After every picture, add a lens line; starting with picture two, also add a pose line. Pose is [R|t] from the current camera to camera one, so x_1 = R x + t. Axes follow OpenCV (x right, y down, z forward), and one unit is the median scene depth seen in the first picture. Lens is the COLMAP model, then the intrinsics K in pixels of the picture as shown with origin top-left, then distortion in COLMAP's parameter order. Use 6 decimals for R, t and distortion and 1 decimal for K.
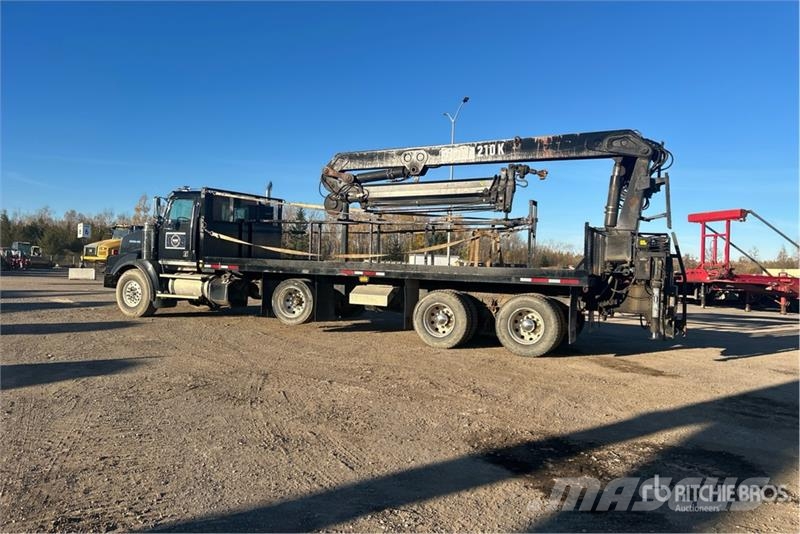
lens RADIAL K [[604.7, 0, 405.1], [0, 604.7, 273.8], [0, 0, 1]] dist [0.056427, -0.066561]
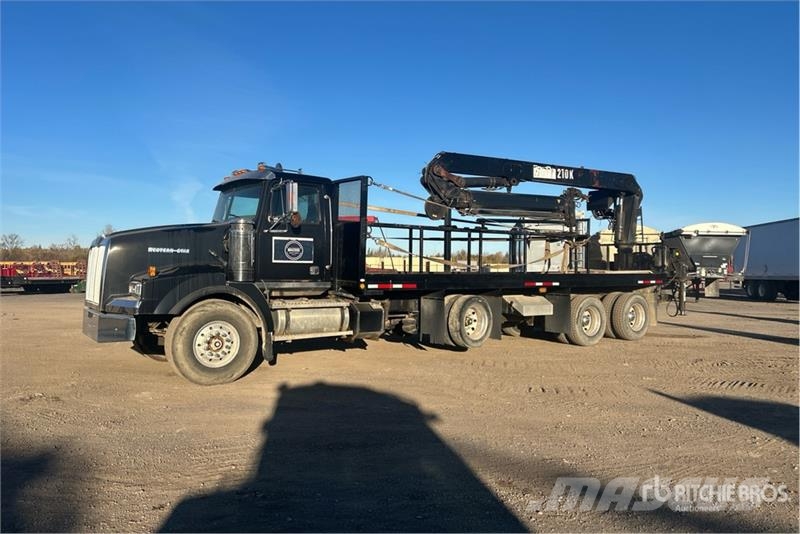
lens RADIAL K [[604.7, 0, 401.3], [0, 604.7, 264.8], [0, 0, 1]] dist [0.056427, -0.066561]
pose [[0.474124, -0.031352, 0.879900, -1.007006], [0.021512, 0.999480, 0.024021, -0.059083], [-0.880195, 0.007539, 0.474552, 0.683955]]
